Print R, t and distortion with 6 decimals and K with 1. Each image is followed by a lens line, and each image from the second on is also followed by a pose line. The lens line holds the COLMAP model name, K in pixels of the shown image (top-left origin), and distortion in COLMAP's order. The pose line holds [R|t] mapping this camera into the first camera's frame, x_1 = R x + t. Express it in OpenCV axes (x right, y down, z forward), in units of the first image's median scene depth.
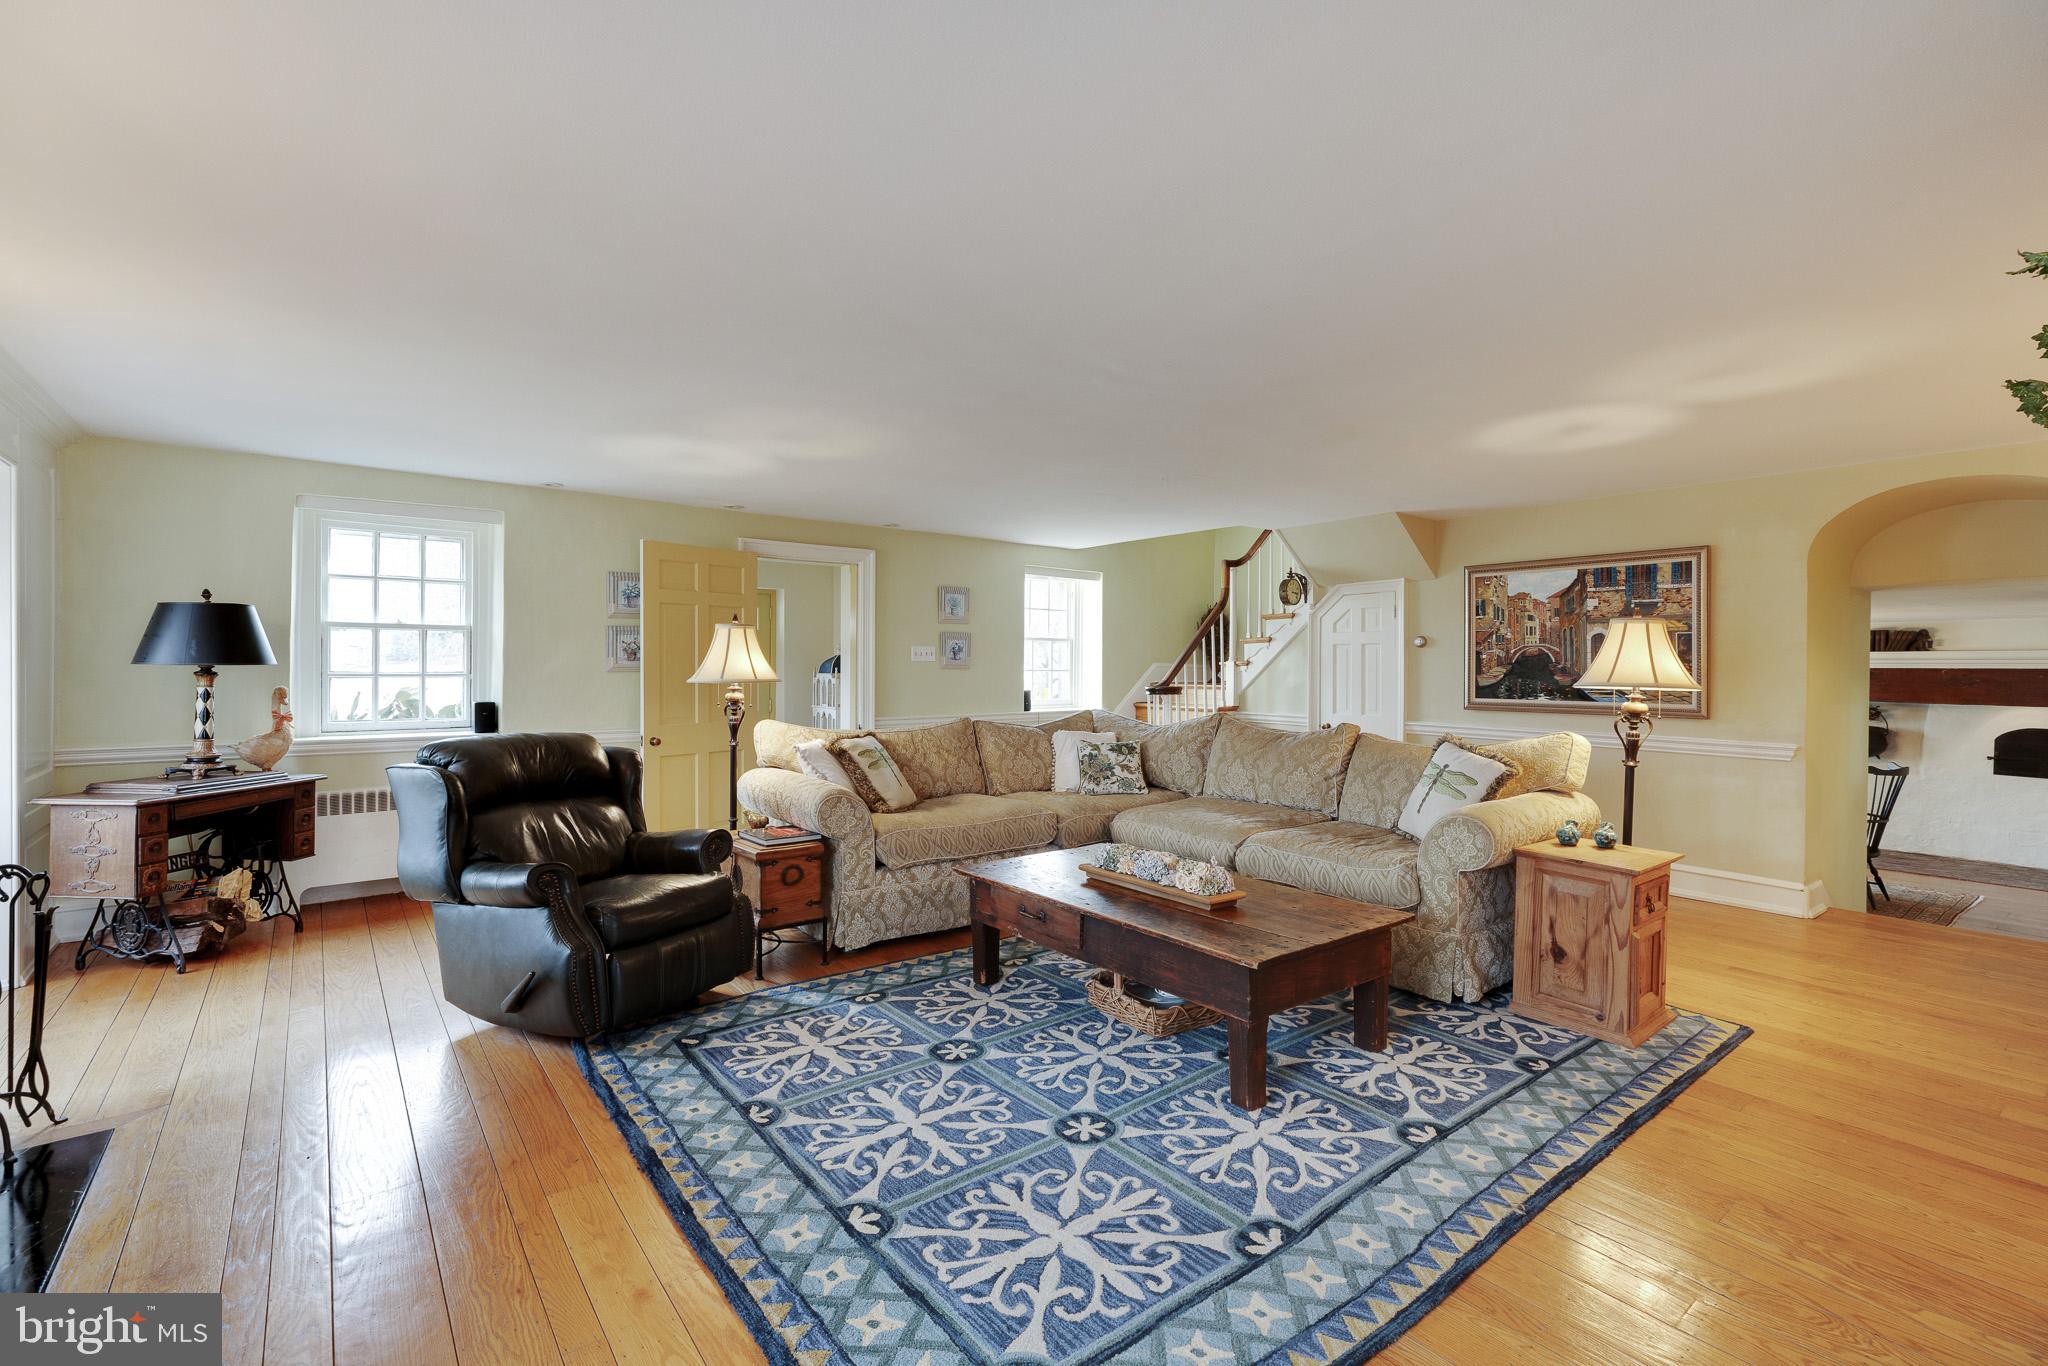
lens RADIAL K [[909.4, 0, 1030.2], [0, 909.4, 675.8], [0, 0, 1]] dist [0.003718, 0.000447]
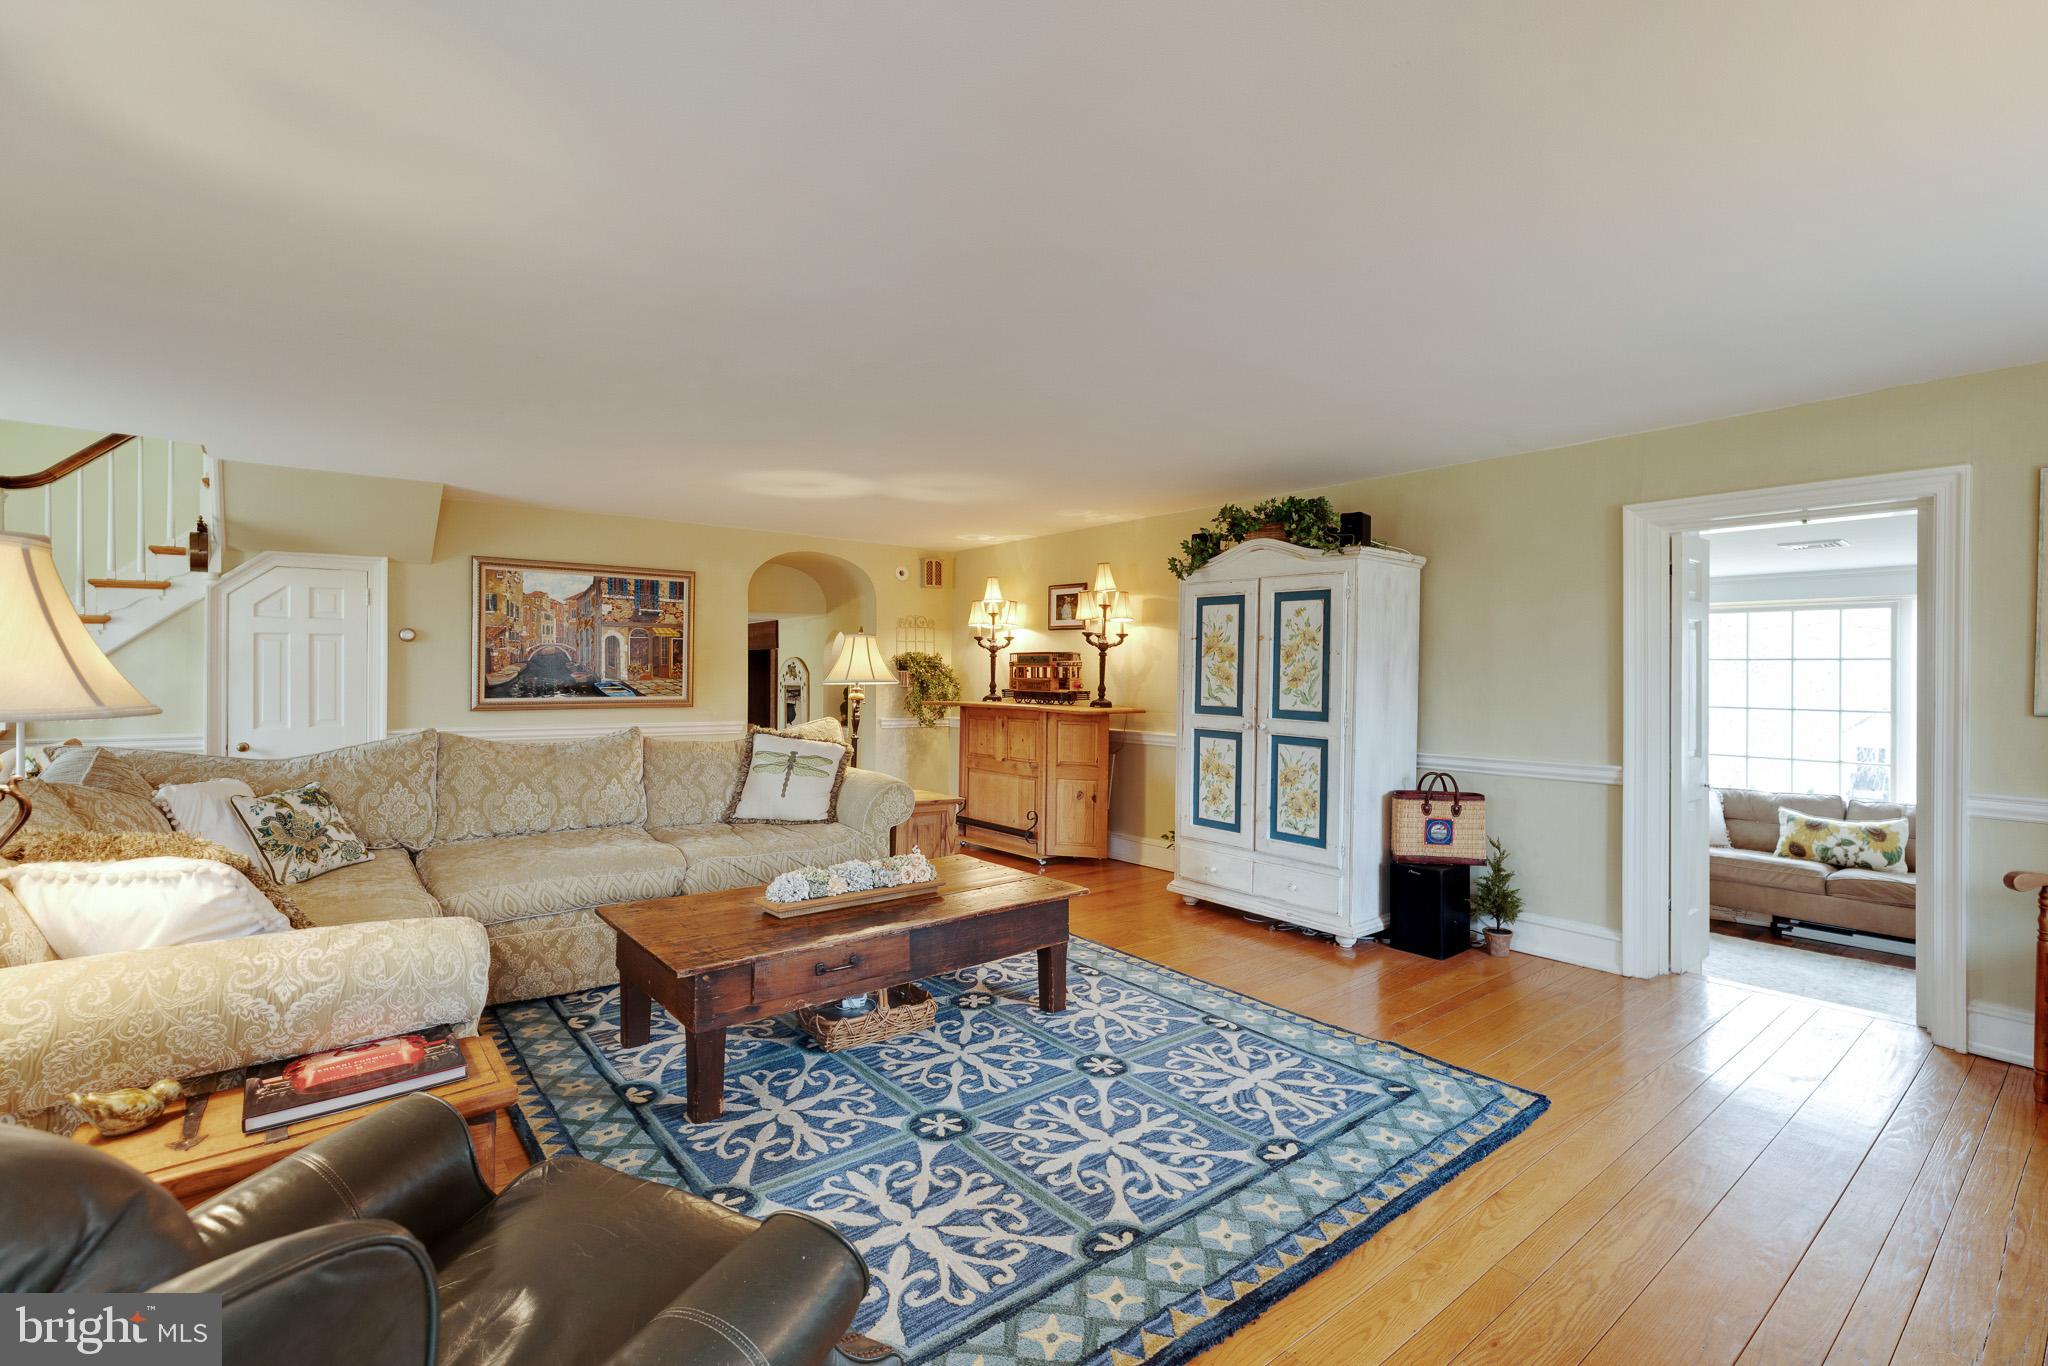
lens RADIAL K [[909.4, 0, 1025.1], [0, 909.4, 672.0], [0, 0, 1]] dist [0.003718, 0.000447]
pose [[-0.008494, -0.006812, 0.999941, -0.950821], [0.002523, 0.999973, 0.006833, -0.015912], [-0.999961, 0.002581, -0.008476, 0.950170]]
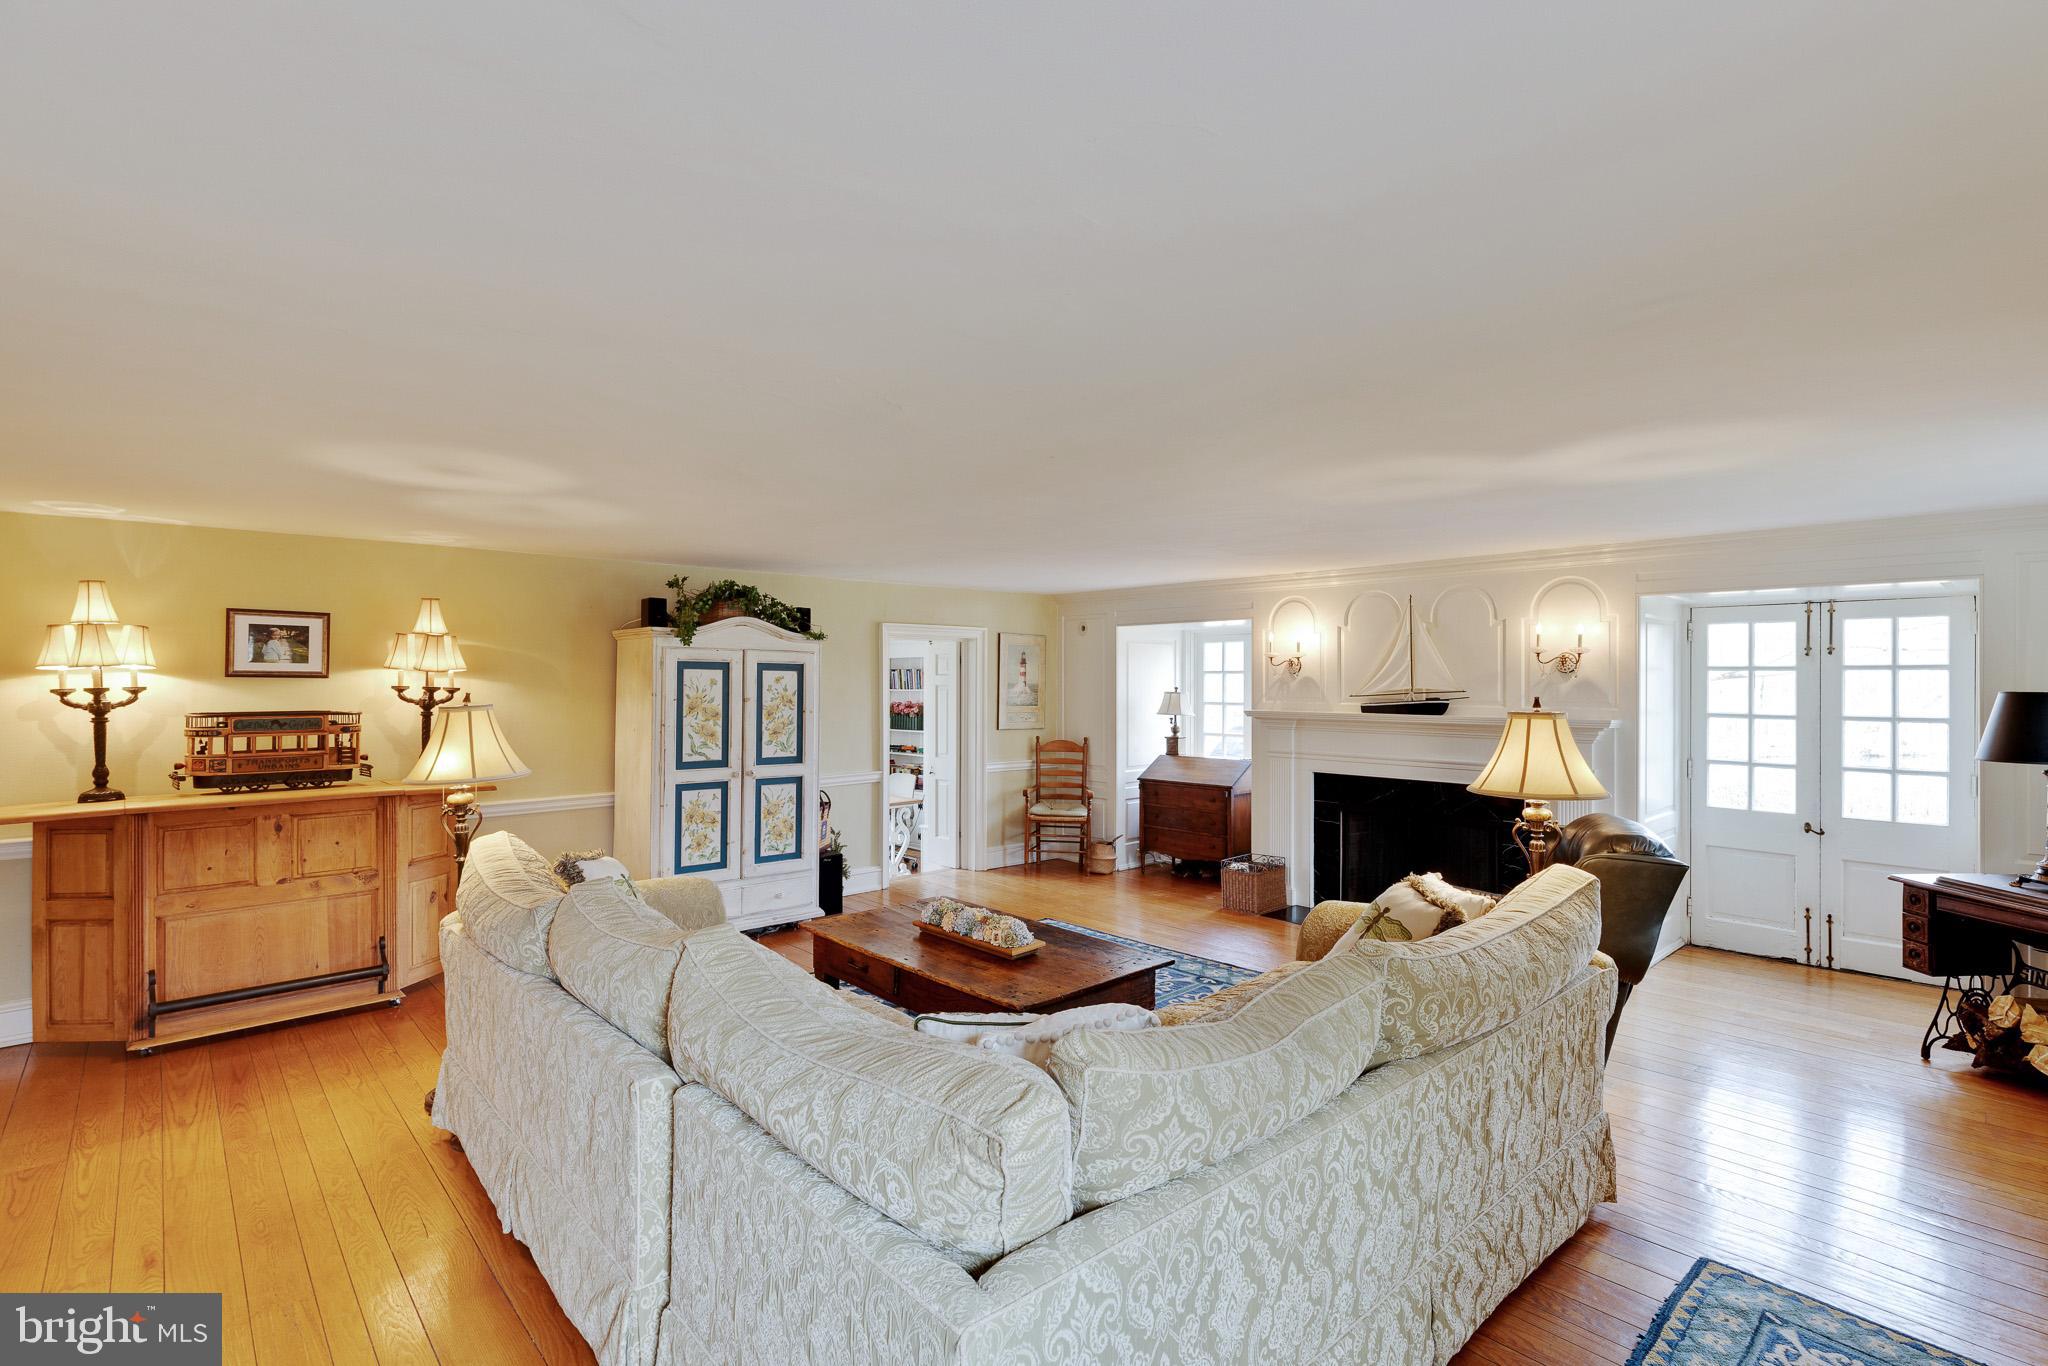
lens RADIAL K [[962.5, 0, 1018.6], [0, 962.5, 677.2], [0, 0, 1]] dist [-0.001465, -0.000269]
pose [[-0.997391, -0.007663, -0.071787, 0.205049], [-0.008263, 0.999933, 0.008065, -0.131083], [0.071721, 0.008637, -0.997387, 2.565923]]
